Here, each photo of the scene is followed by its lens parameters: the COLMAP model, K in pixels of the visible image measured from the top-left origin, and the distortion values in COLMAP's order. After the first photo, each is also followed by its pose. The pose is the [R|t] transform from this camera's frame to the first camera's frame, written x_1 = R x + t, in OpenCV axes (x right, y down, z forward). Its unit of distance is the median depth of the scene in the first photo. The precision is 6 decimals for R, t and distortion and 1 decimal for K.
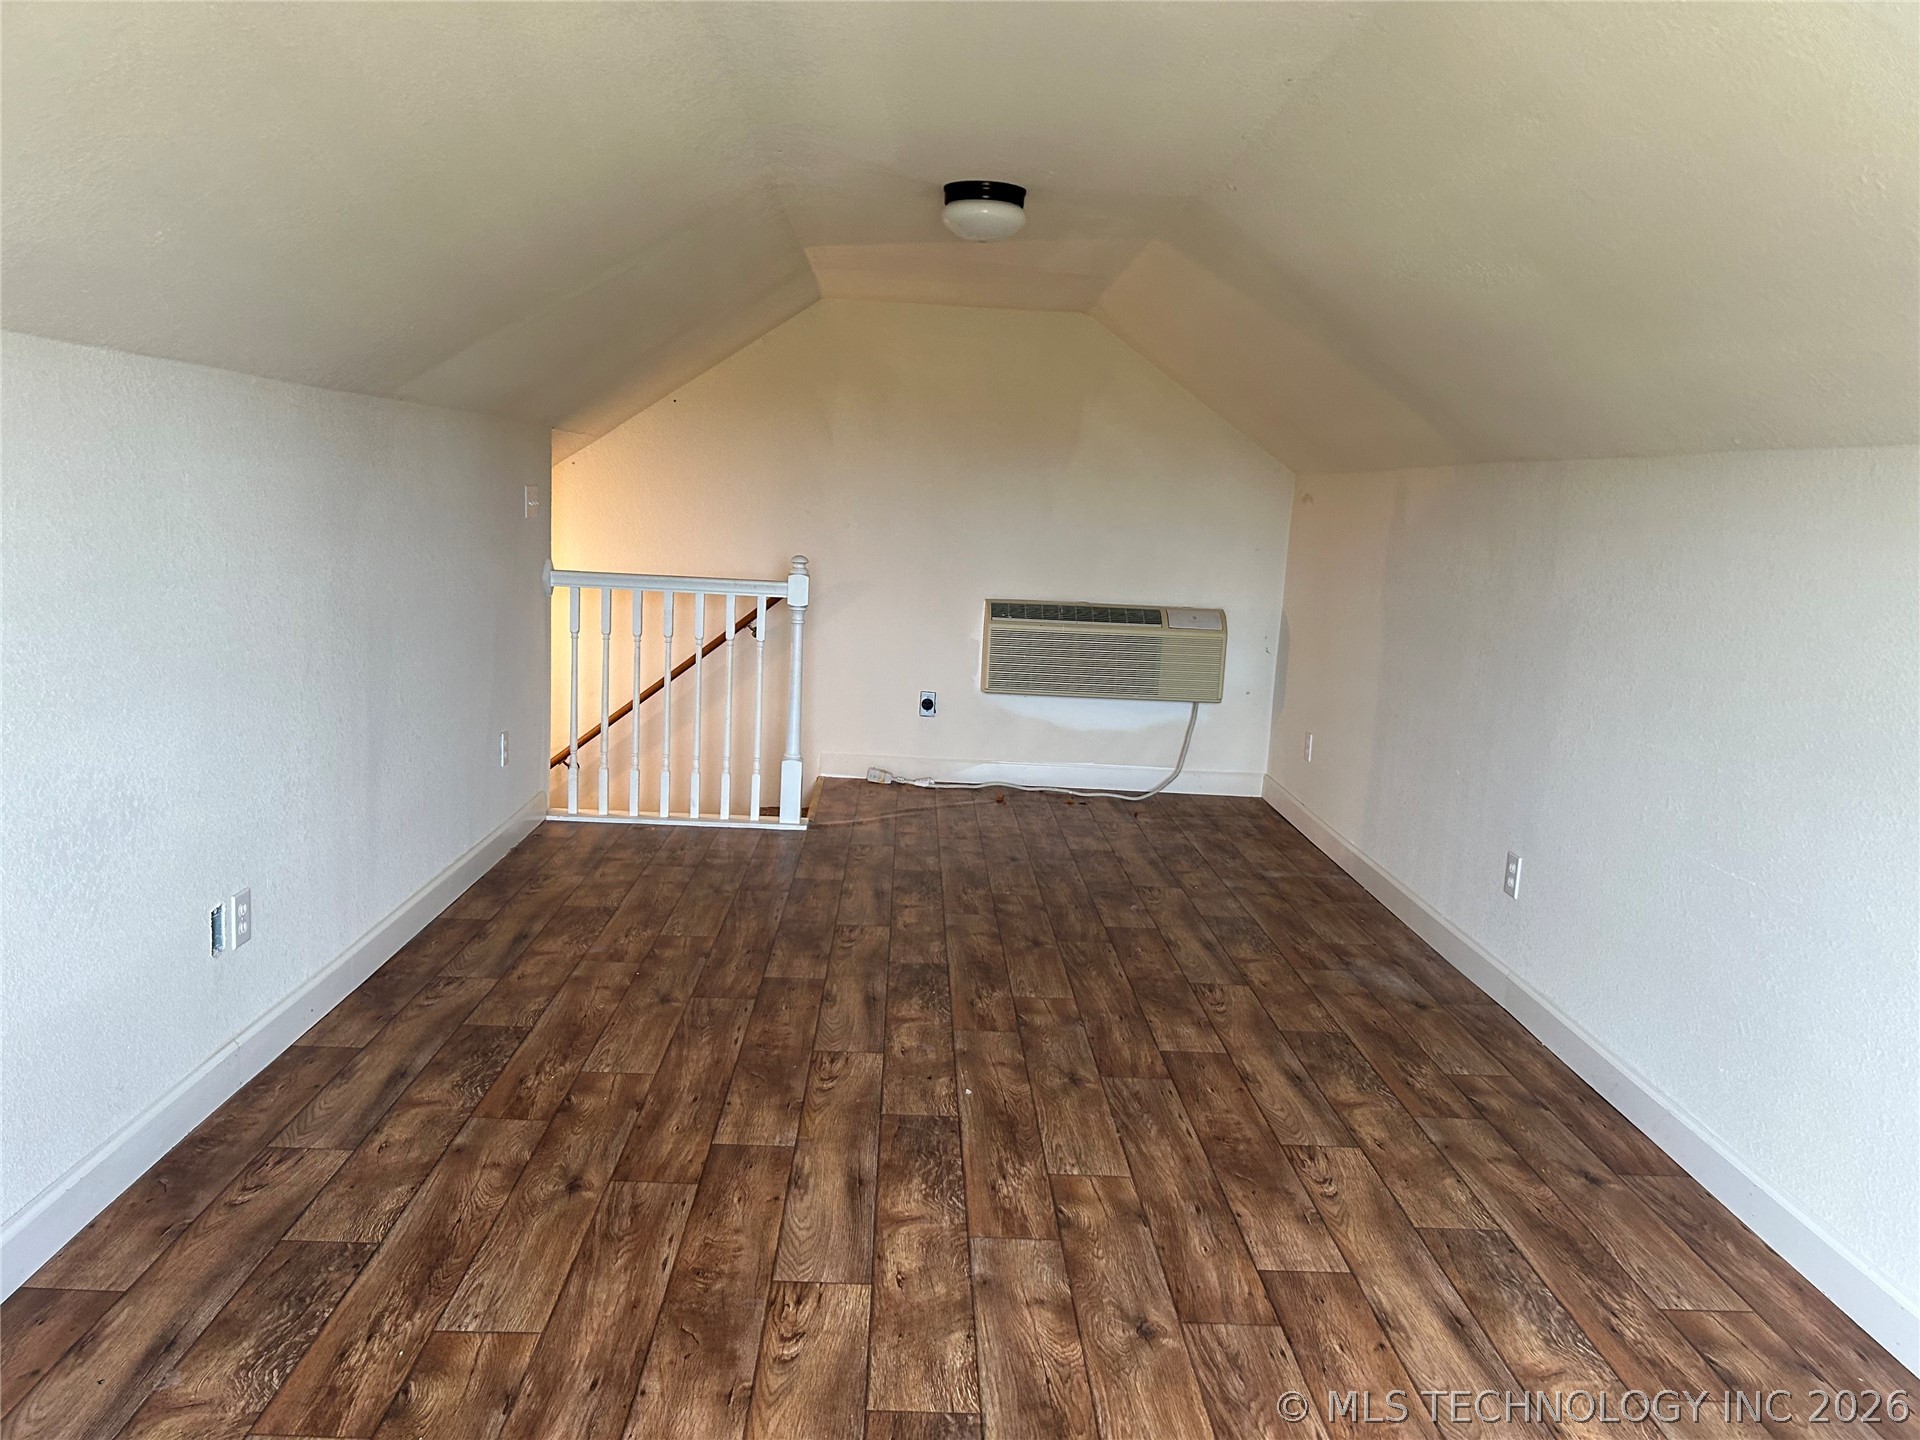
lens RADIAL K [[1447.5, 0, 959.8], [0, 1447.5, 720.6], [0, 0, 1]] dist [0.026194, -0.036992]
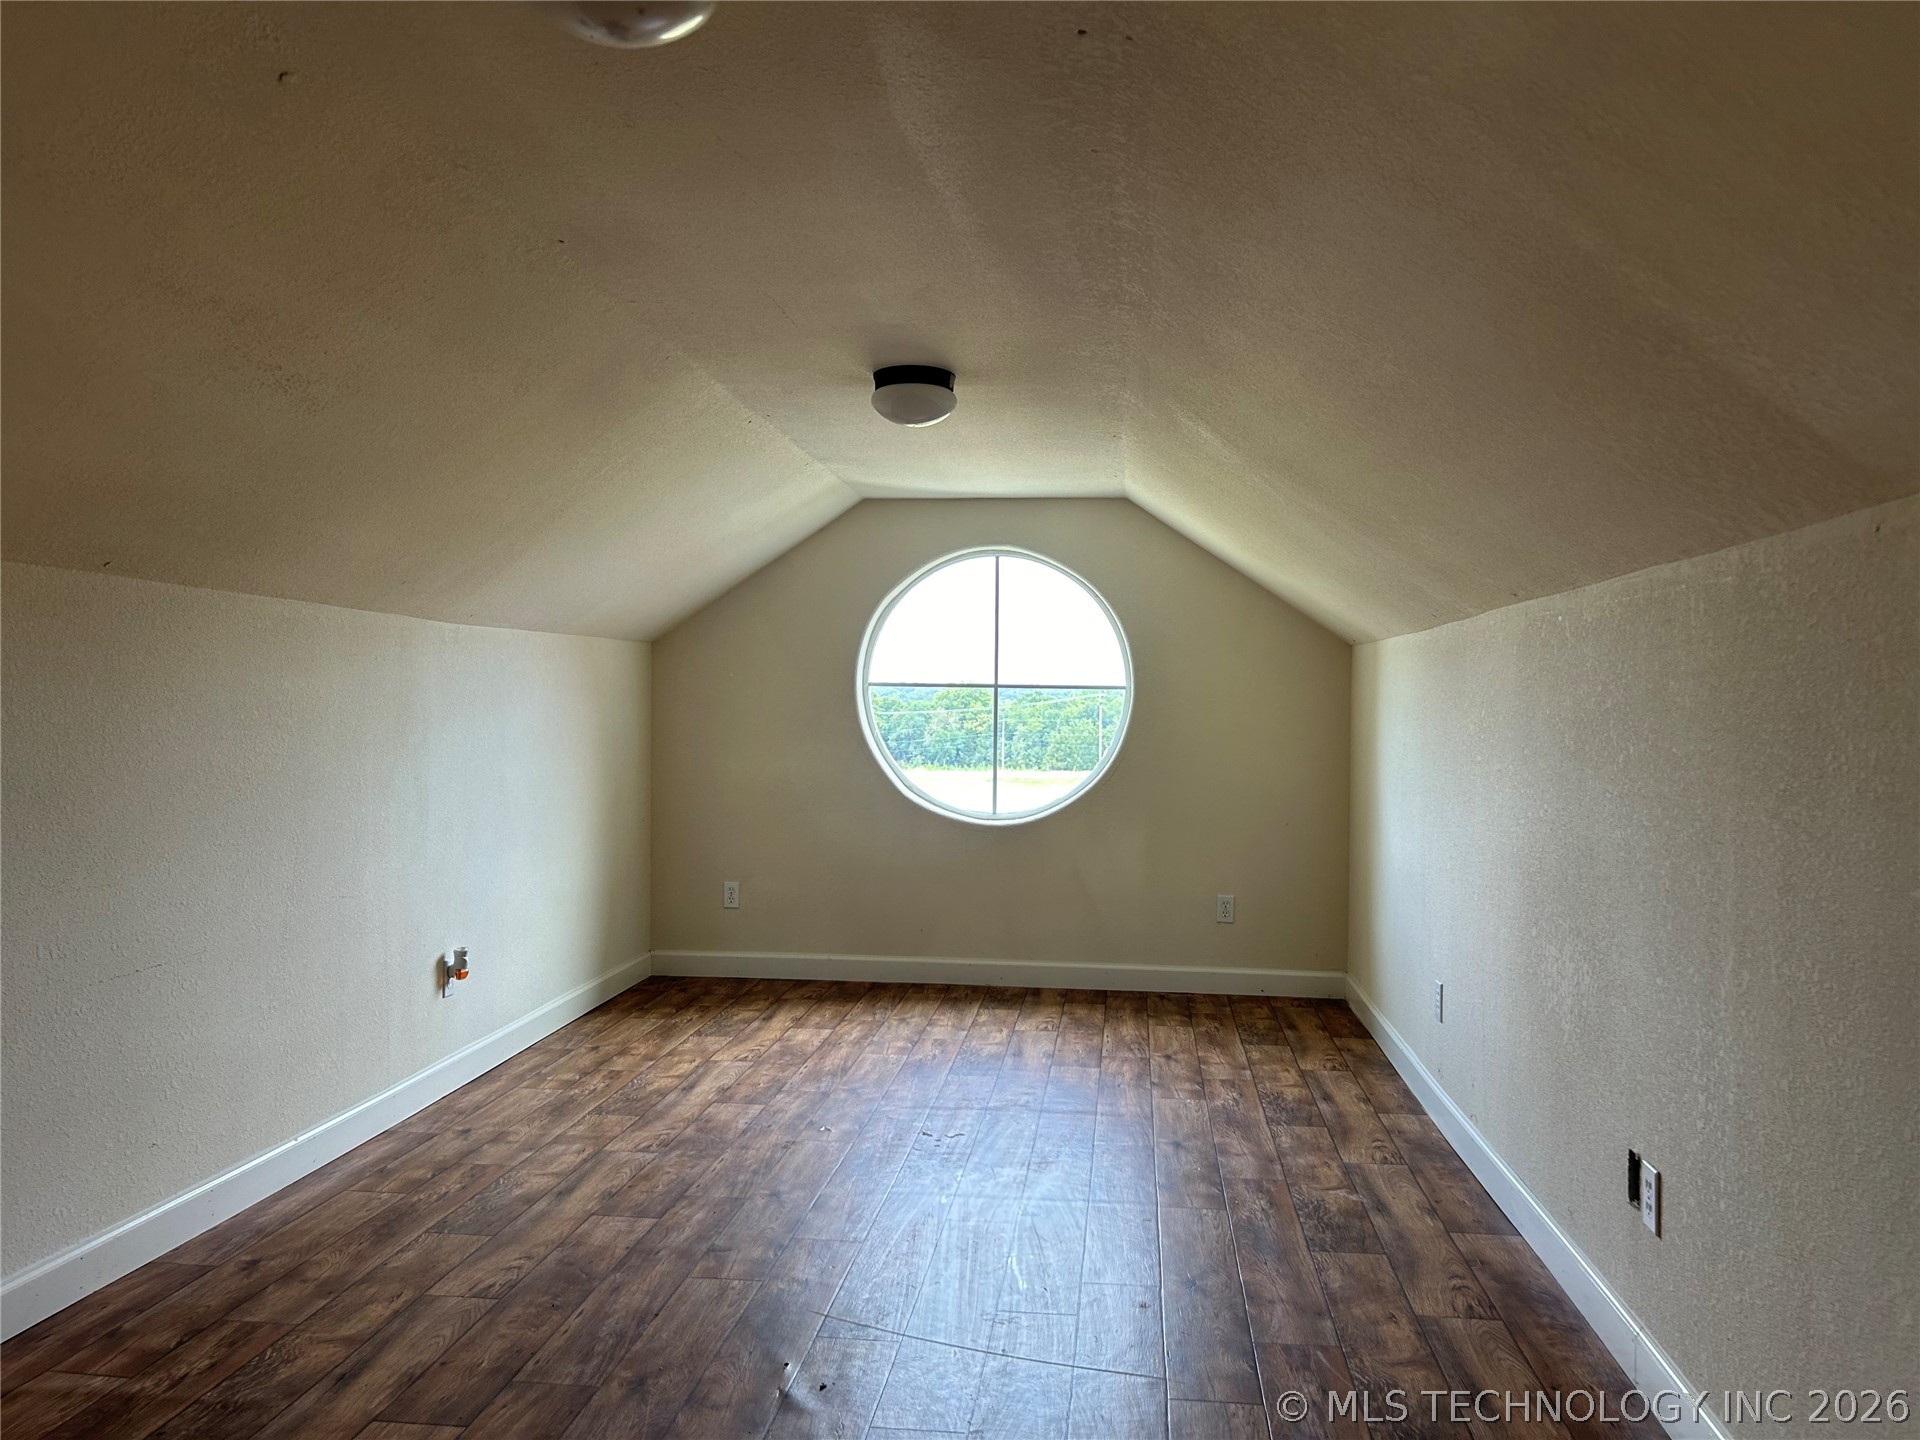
lens RADIAL K [[1447.5, 0, 960.0], [0, 1447.5, 716.7], [0, 0, 1]] dist [0.026194, -0.036992]
pose [[-0.986702, -0.060763, 0.150752, -0.214725], [-0.035089, 0.985255, 0.167454, -0.278142], [-0.158704, 0.159937, -0.974286, 1.911699]]
